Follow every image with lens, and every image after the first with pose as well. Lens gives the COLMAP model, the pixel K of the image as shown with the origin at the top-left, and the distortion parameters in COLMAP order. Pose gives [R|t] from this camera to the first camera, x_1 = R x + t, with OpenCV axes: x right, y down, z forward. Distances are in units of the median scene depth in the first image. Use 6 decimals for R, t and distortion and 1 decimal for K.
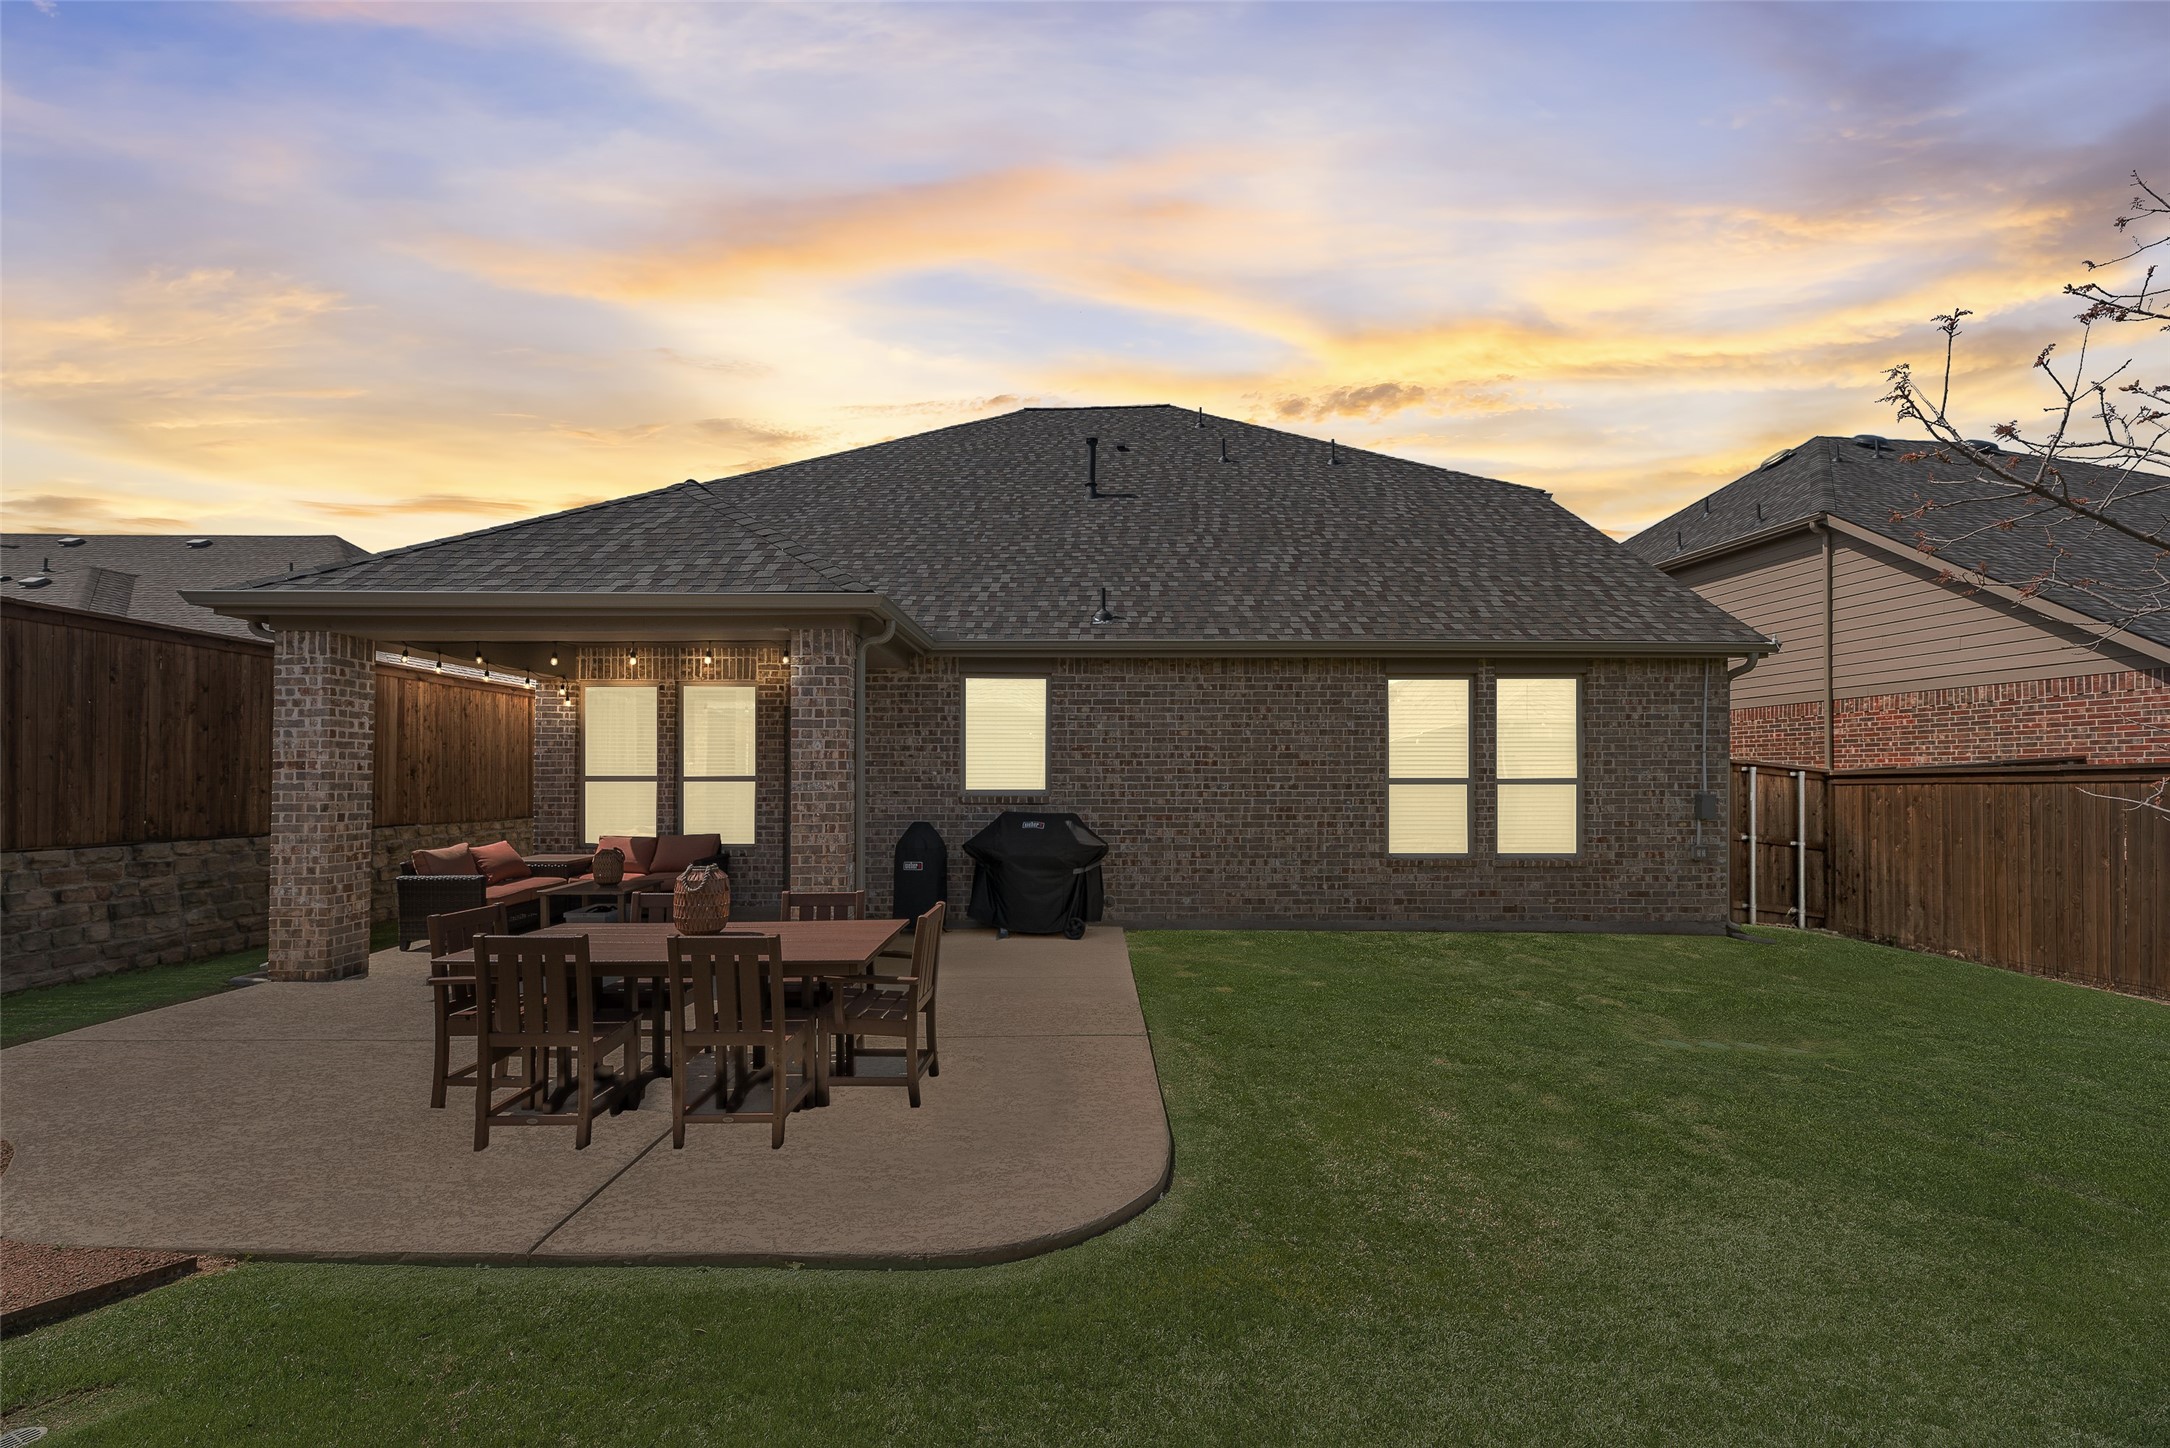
lens RADIAL K [[885.2, 0, 1077.1], [0, 885.2, 770.7], [0, 0, 1]] dist [-0.000901, -0.000032]
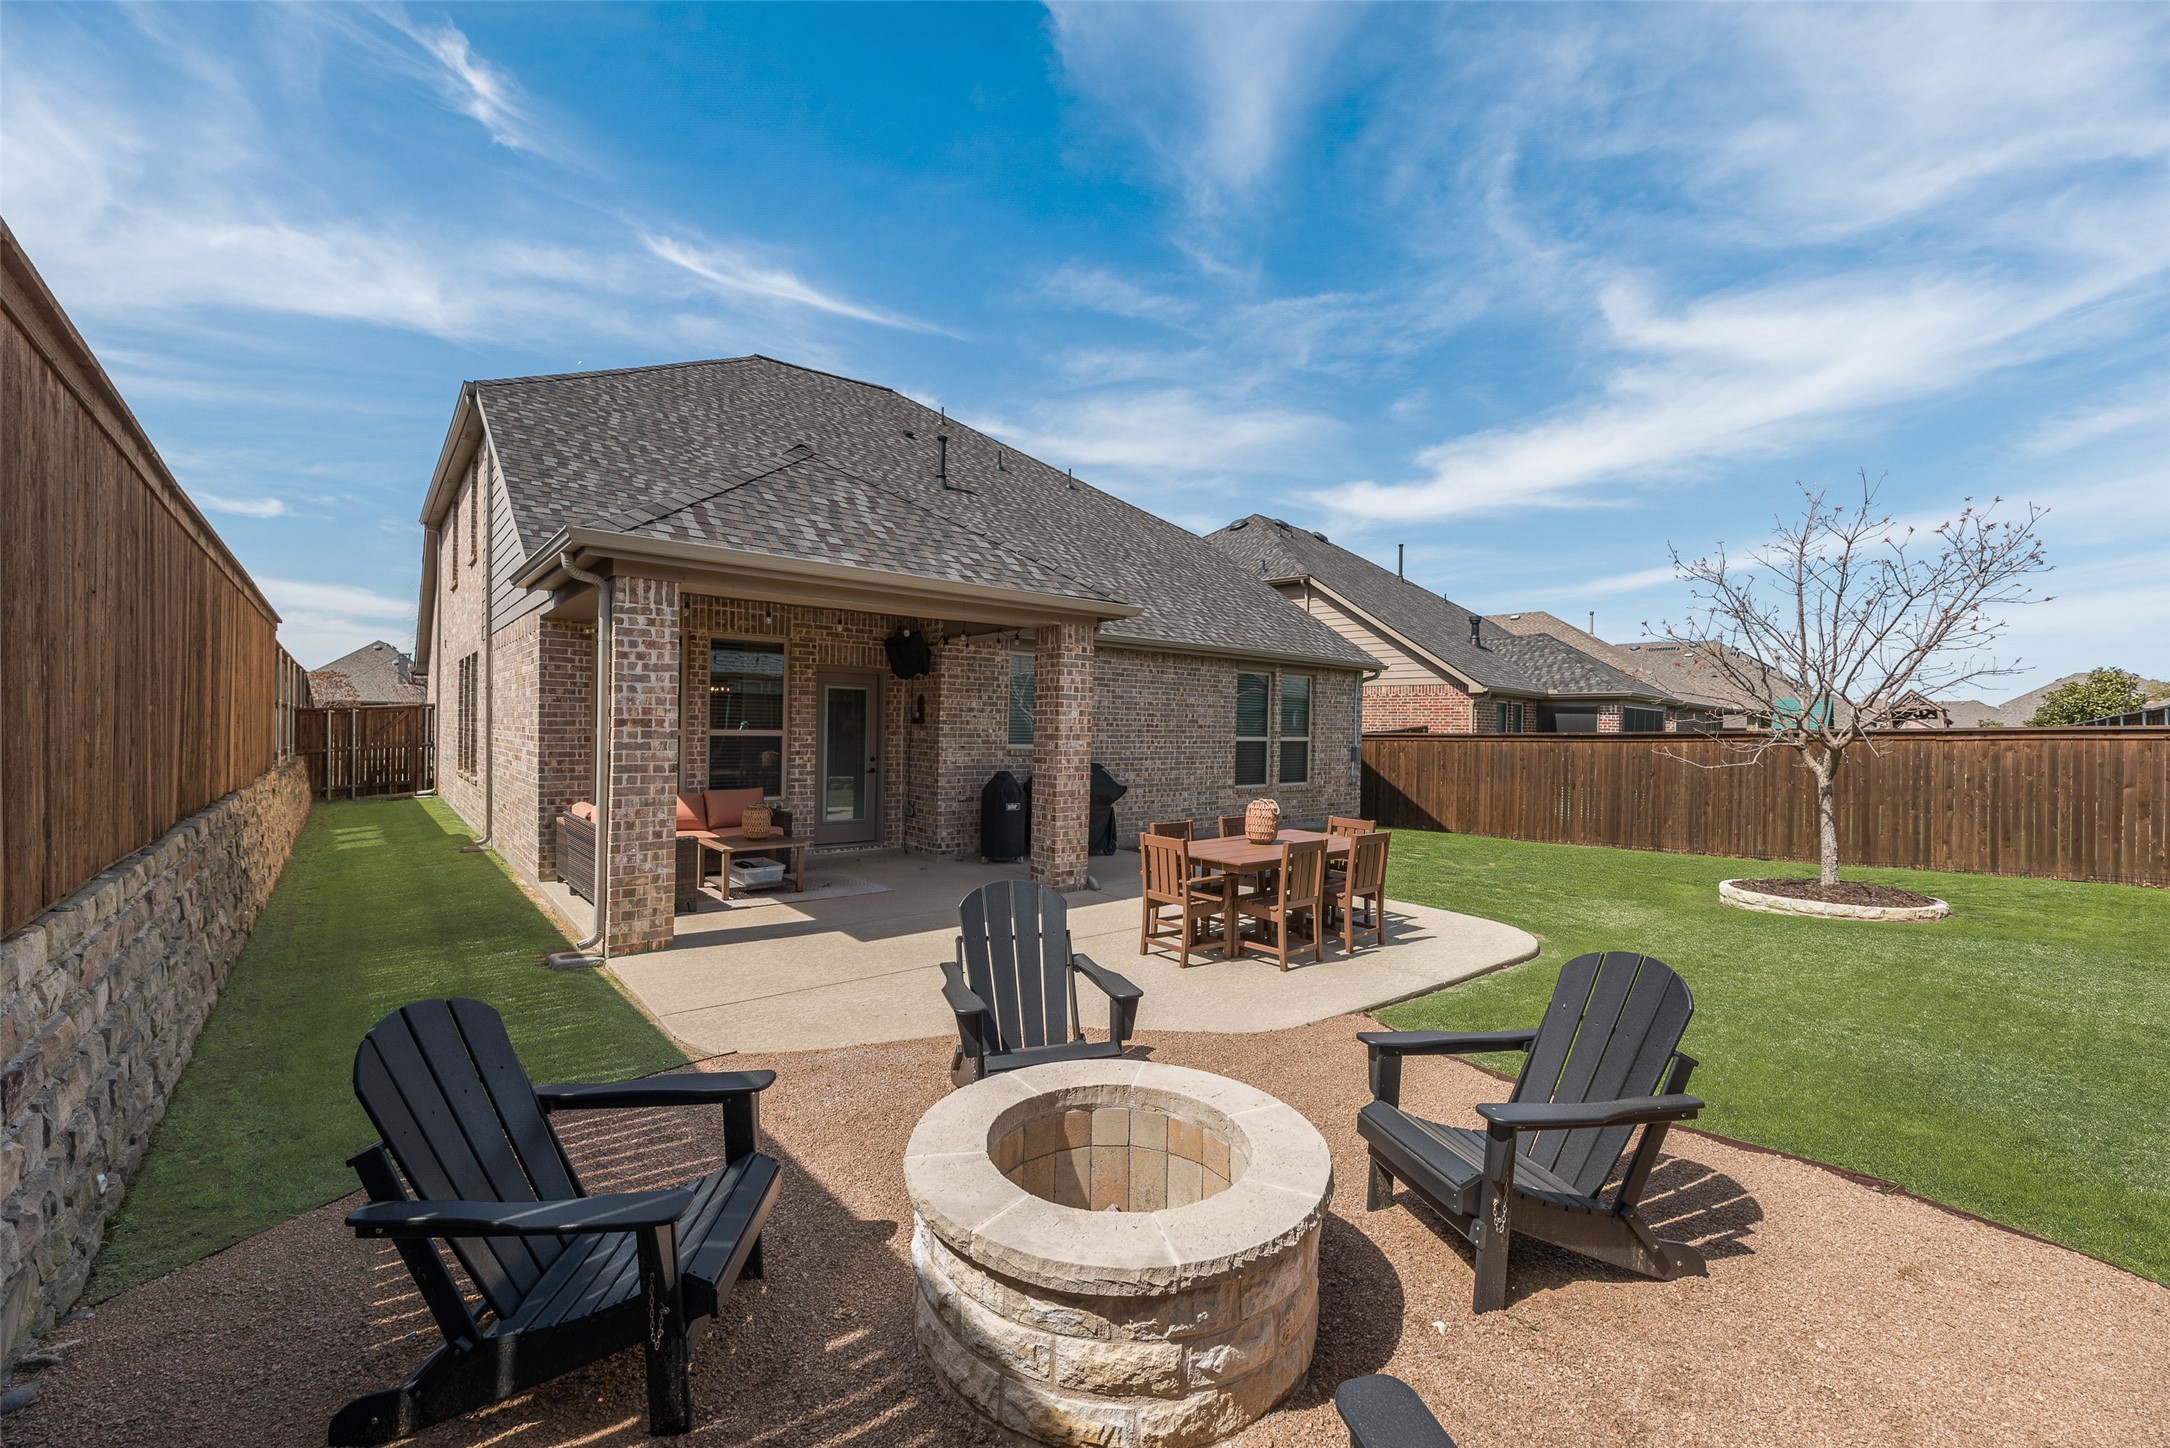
lens RADIAL K [[885.2, 0, 1090.7], [0, 885.2, 732.9], [0, 0, 1]] dist [-0.000901, -0.000032]
pose [[0.762240, 0.007662, 0.647249, -1.123471], [-0.021476, 0.999679, 0.013457, -0.018479], [-0.646938, -0.024158, 0.762160, -0.018101]]
